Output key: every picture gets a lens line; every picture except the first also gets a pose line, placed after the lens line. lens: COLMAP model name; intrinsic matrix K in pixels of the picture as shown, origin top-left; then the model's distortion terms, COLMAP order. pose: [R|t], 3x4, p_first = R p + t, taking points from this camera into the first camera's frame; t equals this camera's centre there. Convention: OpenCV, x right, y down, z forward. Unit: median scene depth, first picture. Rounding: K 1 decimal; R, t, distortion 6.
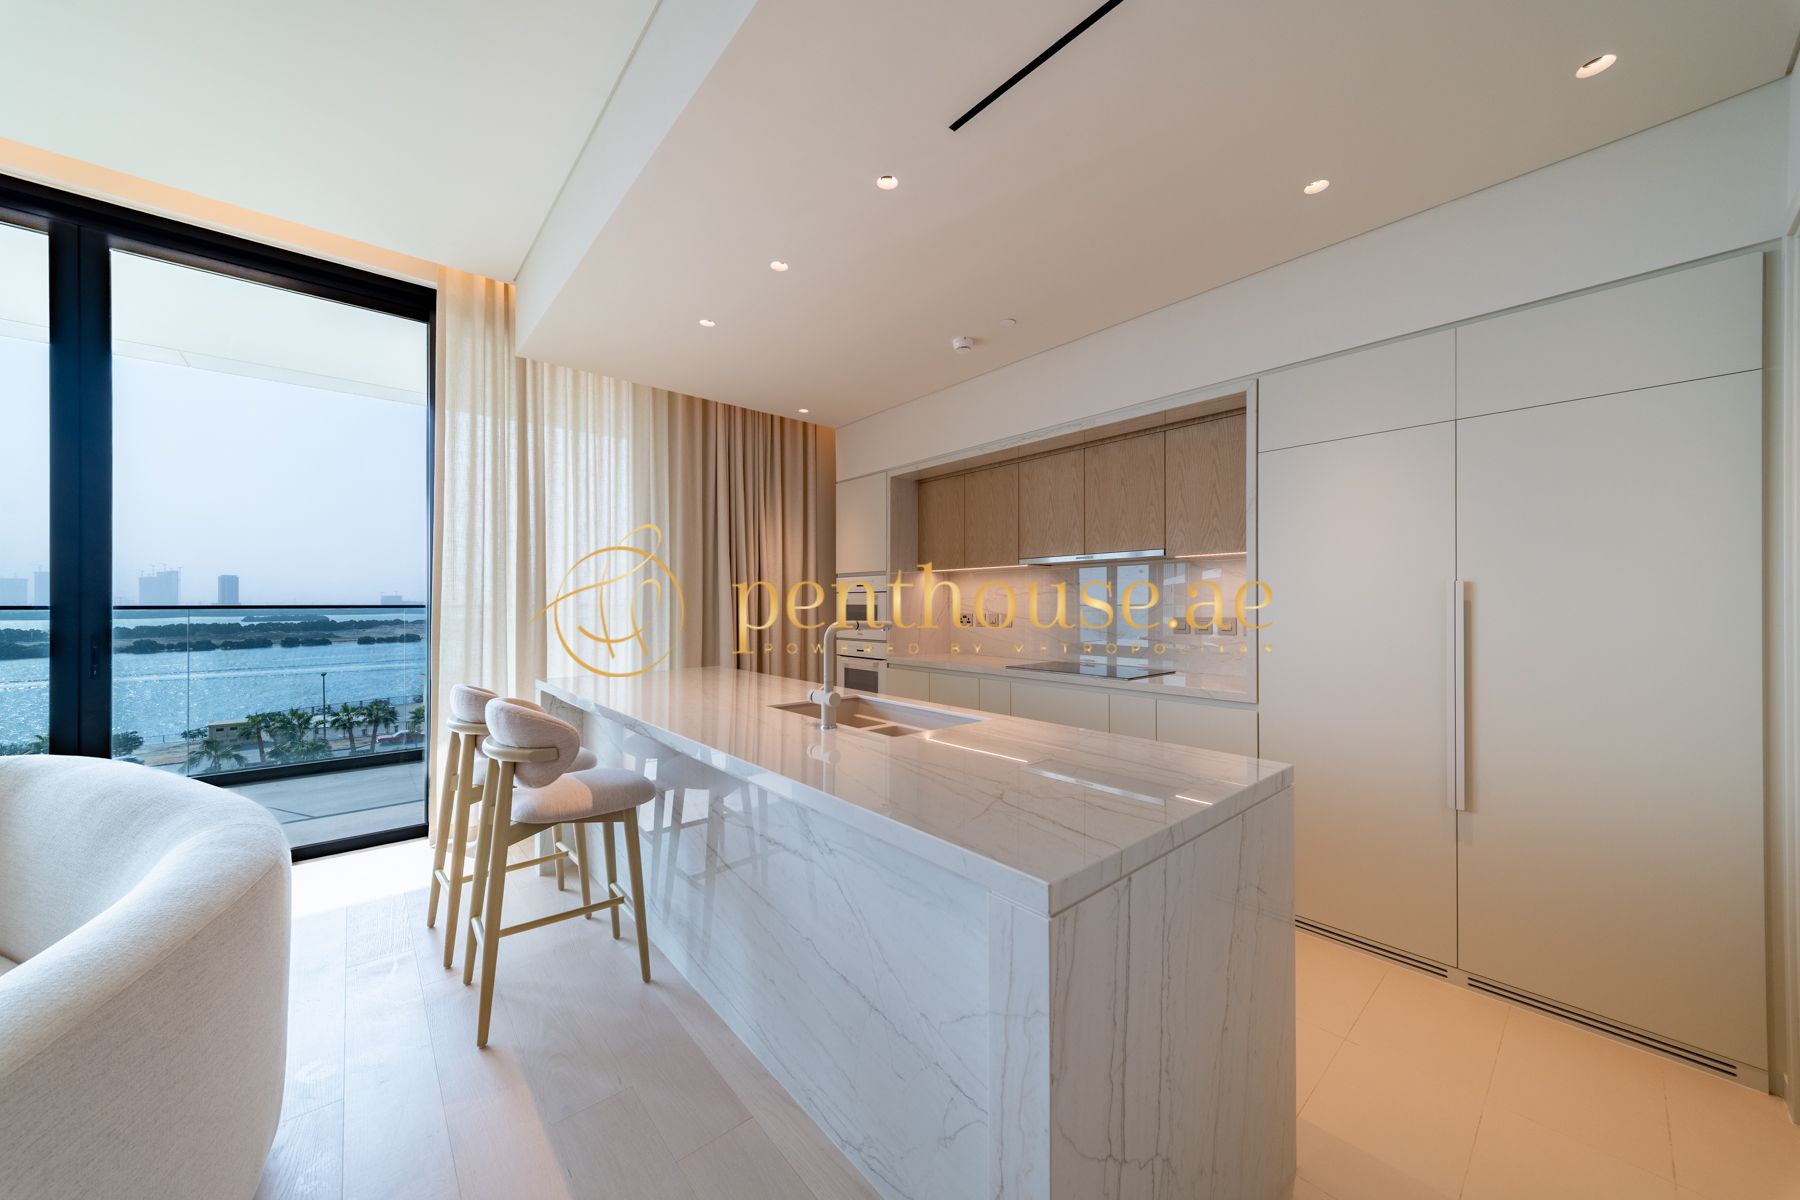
lens RADIAL K [[629.3, 0, 903.3], [0, 629.3, 600.1], [0, 0, 1]] dist [0.012345, -0.000498]
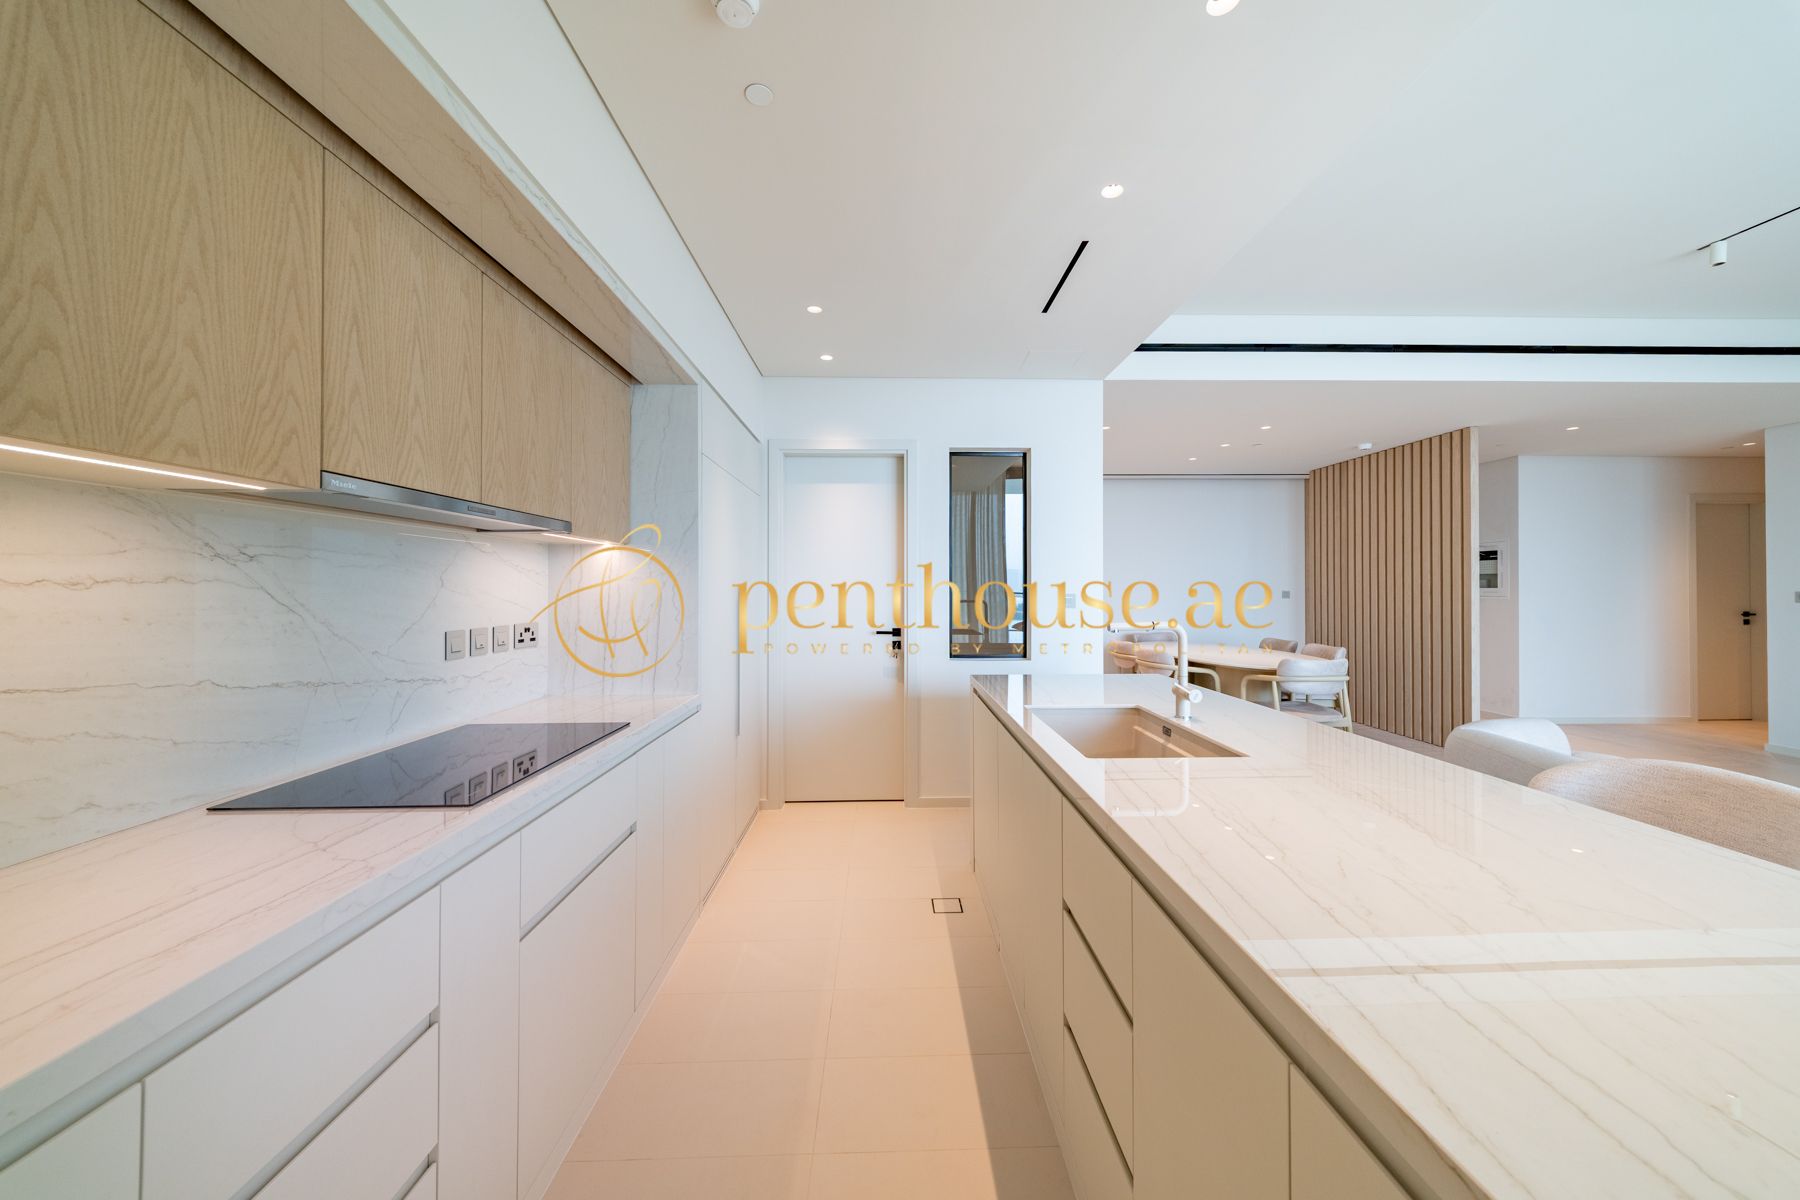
lens RADIAL K [[629.3, 0, 904.1], [0, 629.3, 586.2], [0, 0, 1]] dist [0.012345, -0.000498]
pose [[-0.775077, 0.005725, 0.631841, -0.235869], [-0.001785, 0.999935, -0.011250, -0.008566], [-0.631864, -0.009847, -0.775016, 1.140109]]
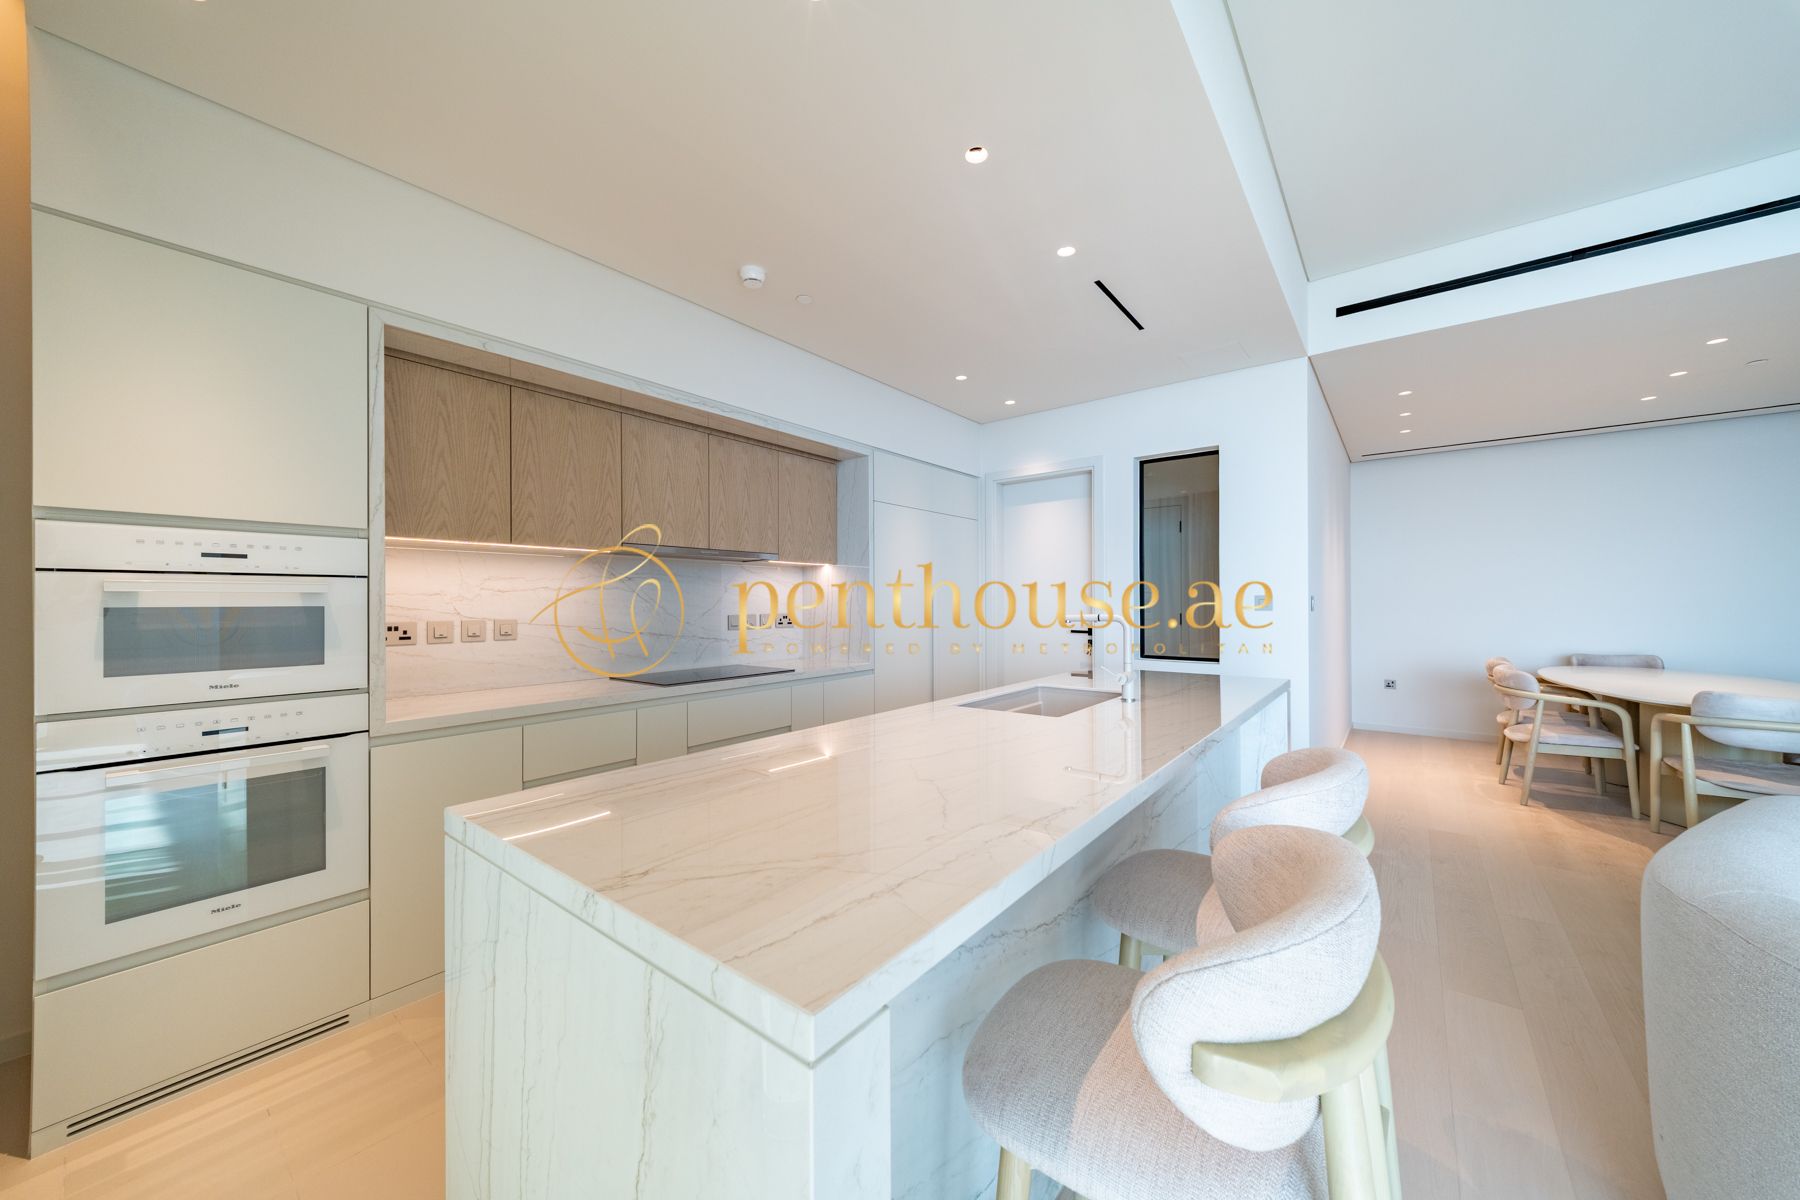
lens RADIAL K [[629.3, 0, 914.5], [0, 629.3, 604.3], [0, 0, 1]] dist [0.012345, -0.000498]
pose [[-0.192762, 0.000983, 0.981245, -0.658722], [-0.000694, 0.999999, -0.001138, 0.008020], [-0.981245, -0.000900, -0.192761, 0.867229]]
